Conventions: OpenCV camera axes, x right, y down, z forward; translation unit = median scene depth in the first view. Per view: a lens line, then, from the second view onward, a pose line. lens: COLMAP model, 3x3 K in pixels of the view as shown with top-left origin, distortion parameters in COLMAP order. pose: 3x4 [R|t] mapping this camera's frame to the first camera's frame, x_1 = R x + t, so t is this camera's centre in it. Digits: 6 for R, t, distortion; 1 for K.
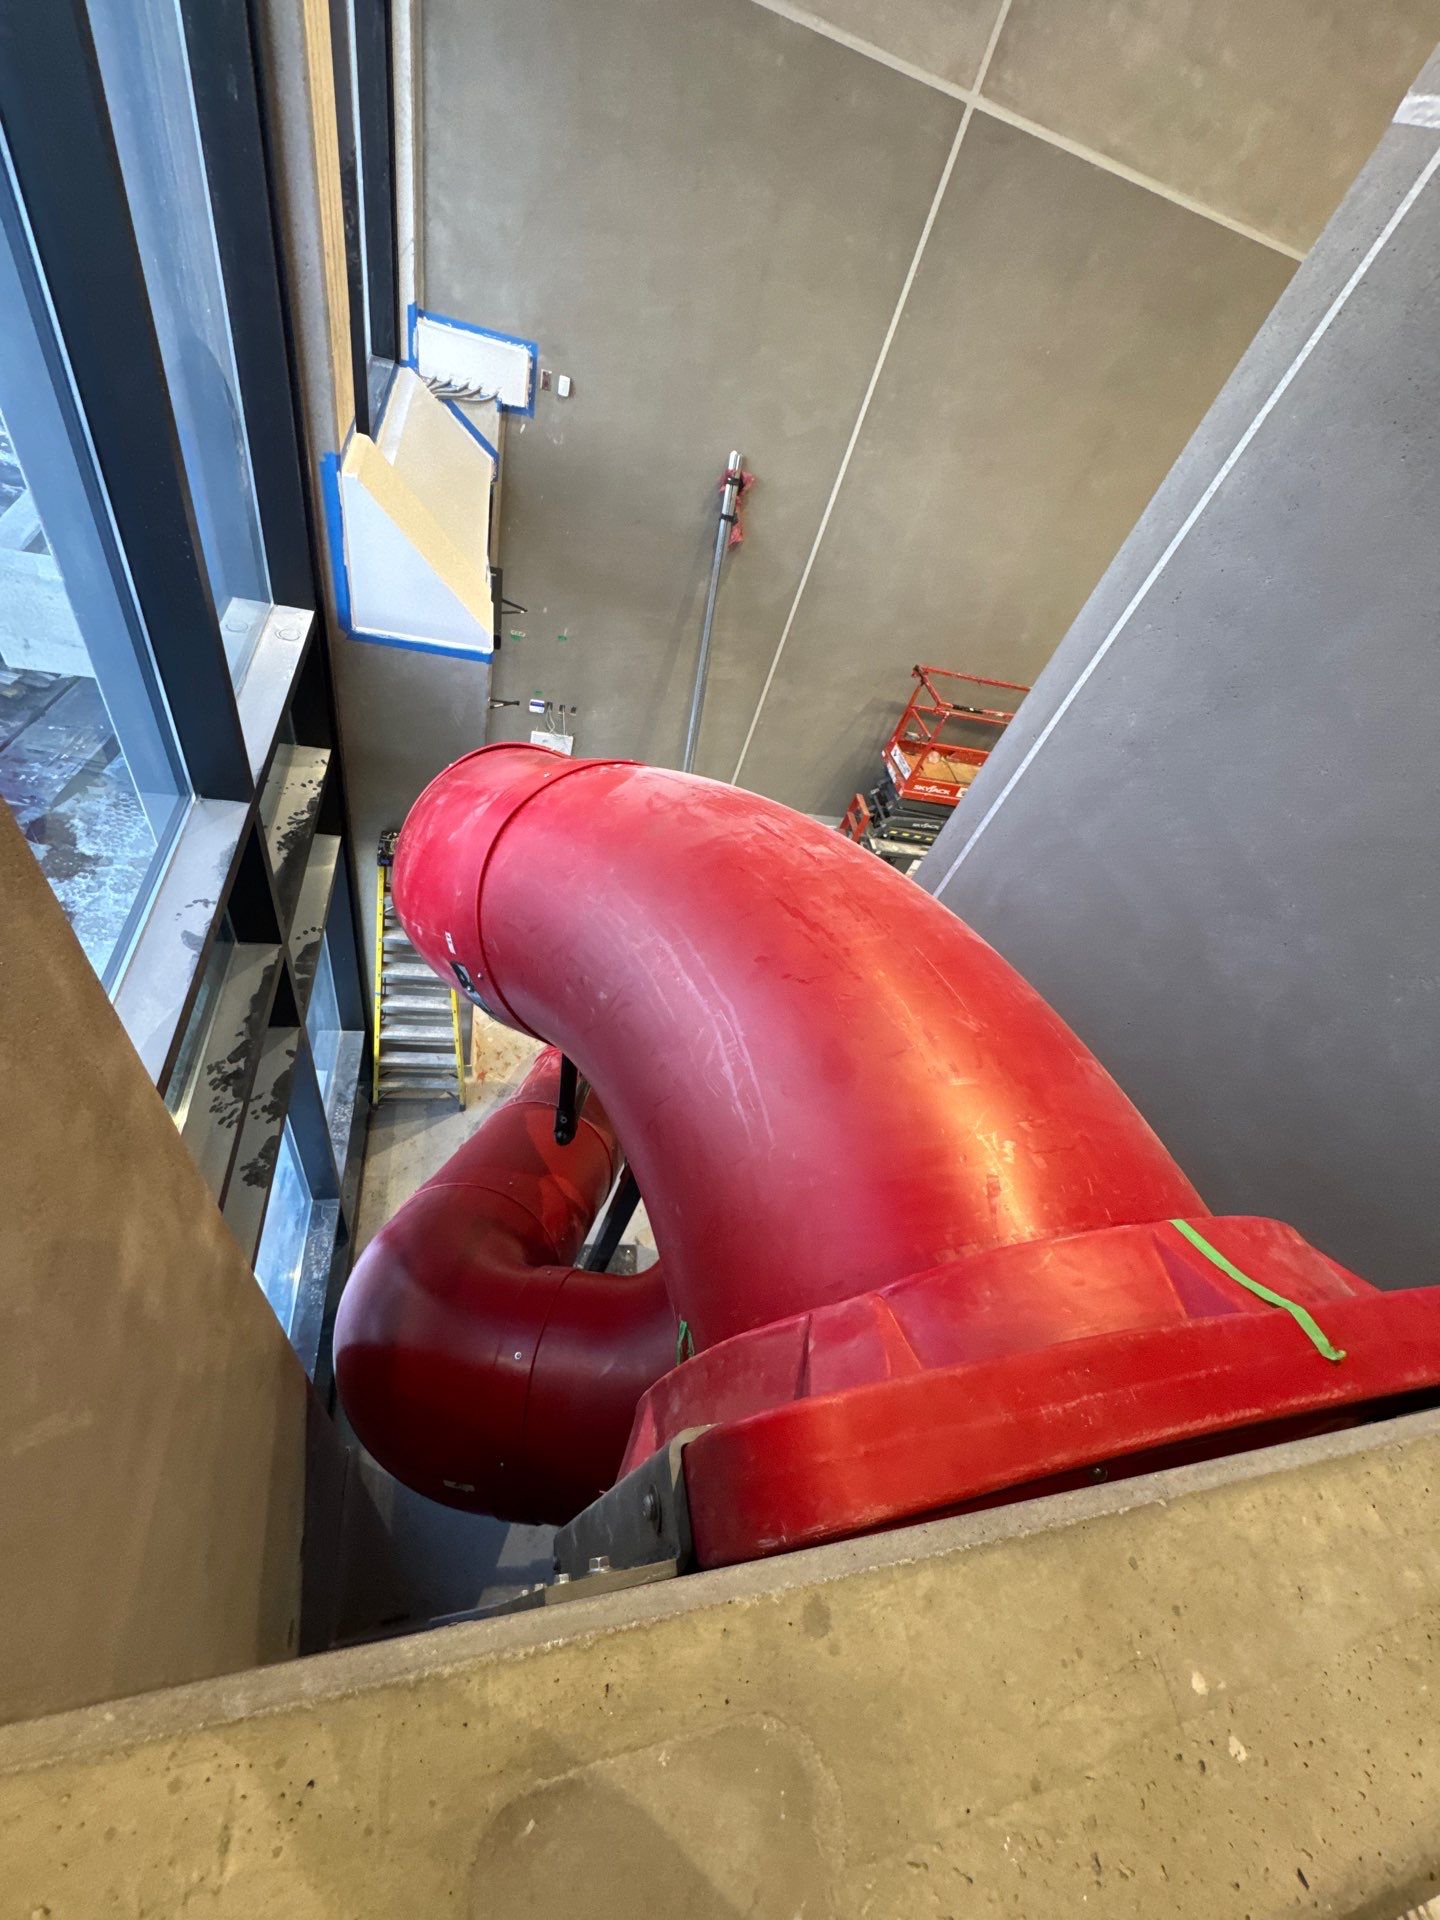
lens RADIAL K [[758.8, 0, 721.4], [0, 758.8, 959.1], [0, 0, 1]] dist [-0.000764, -0.000462]
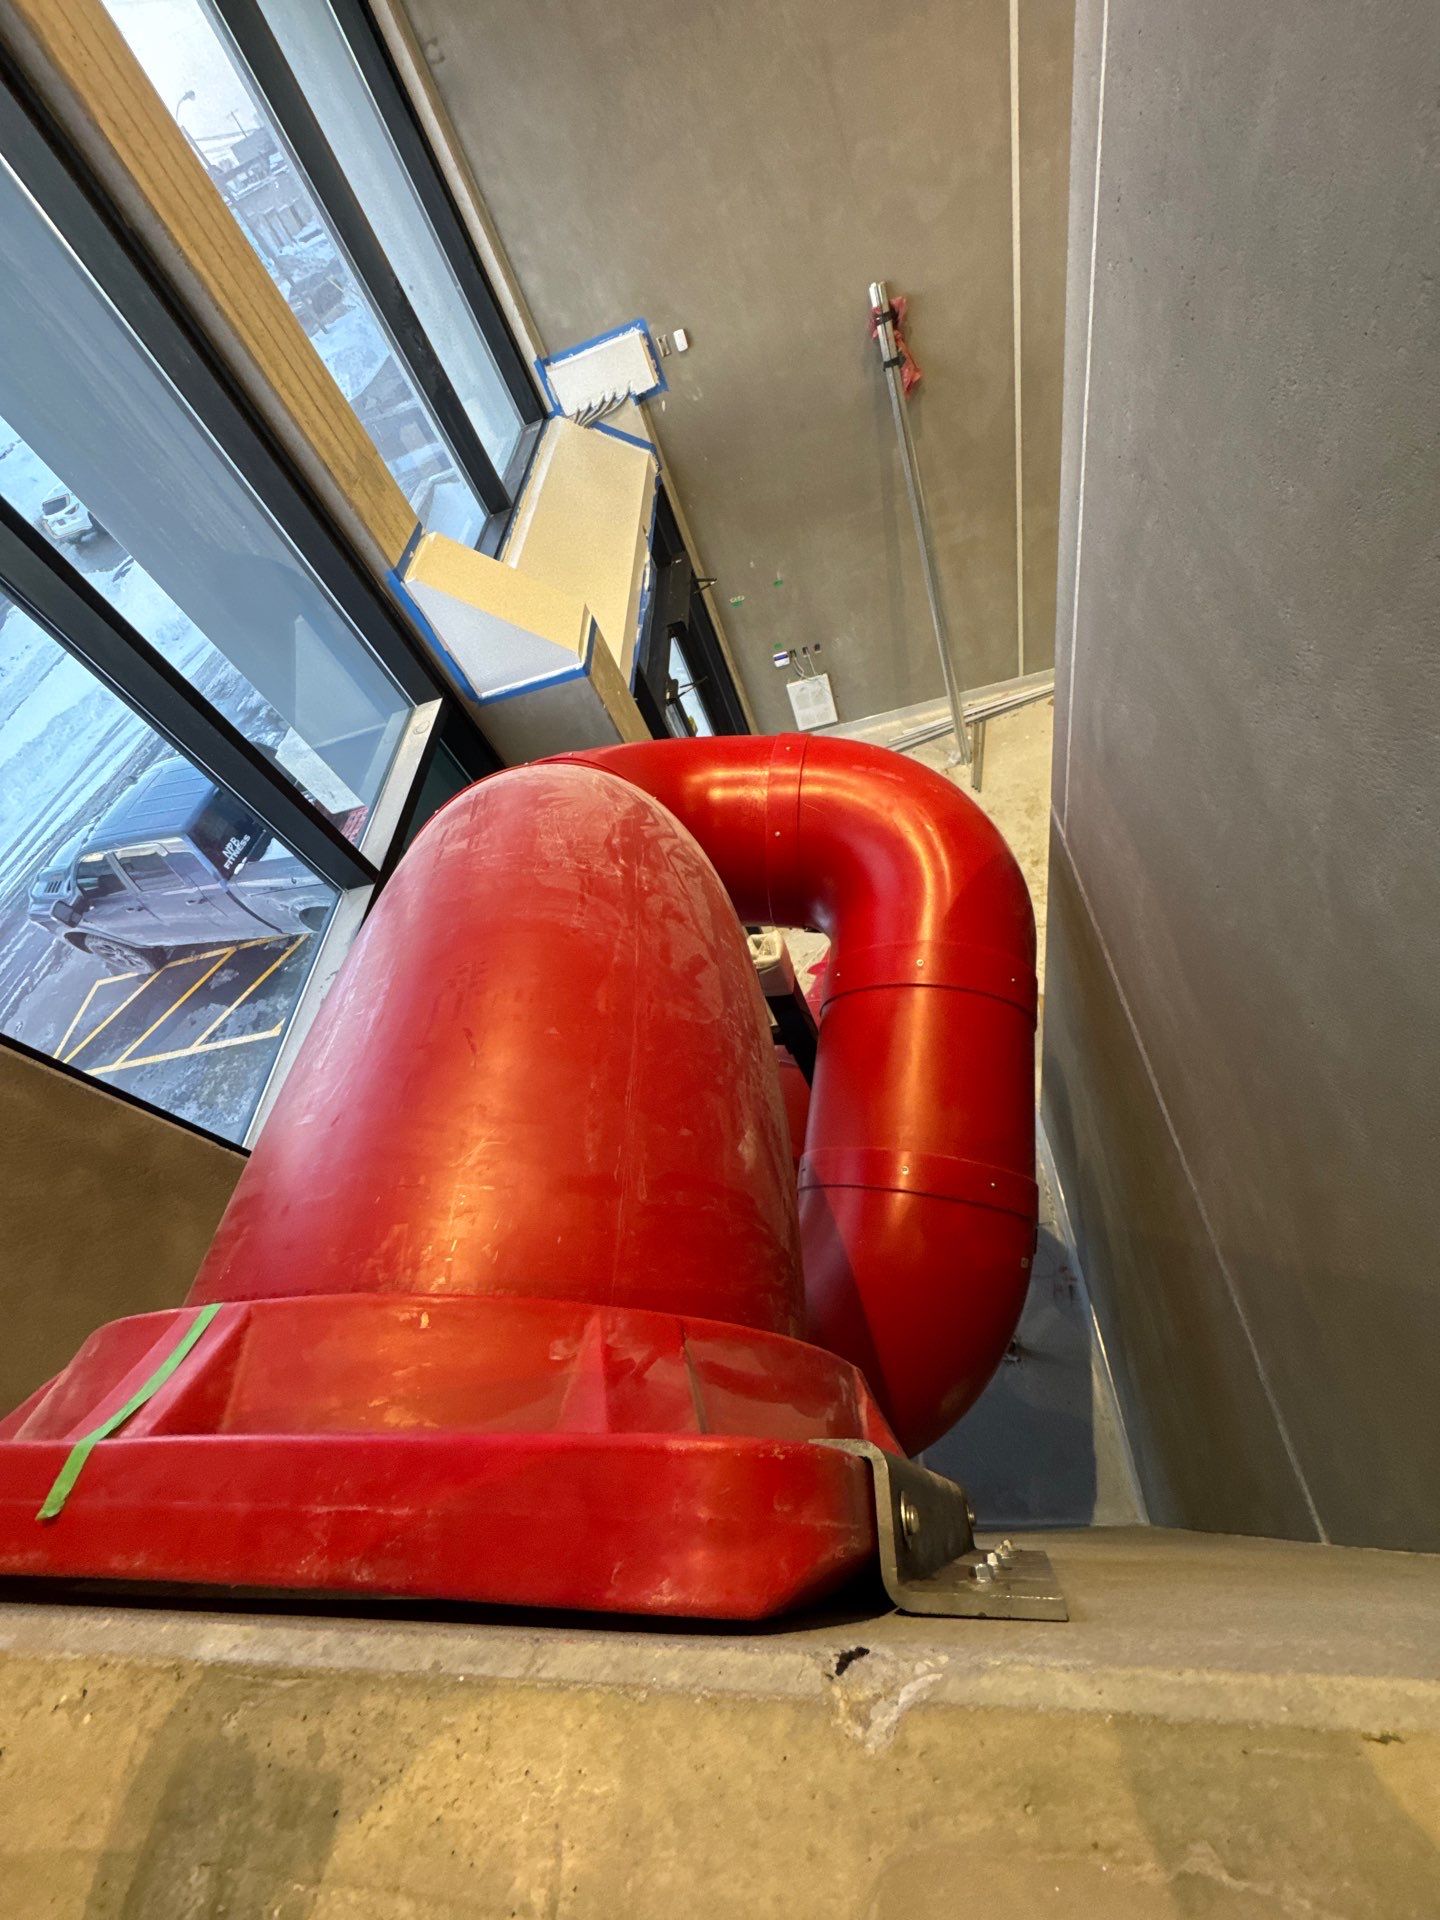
lens RADIAL K [[758.8, 0, 721.4], [0, 758.8, 959.1], [0, 0, 1]] dist [-0.000764, -0.000462]
pose [[0.816774, -0.188003, -0.545467, 0.225881], [0.237726, 0.971099, 0.021266, 0.012668], [0.525705, -0.147041, 0.837862, 0.092379]]
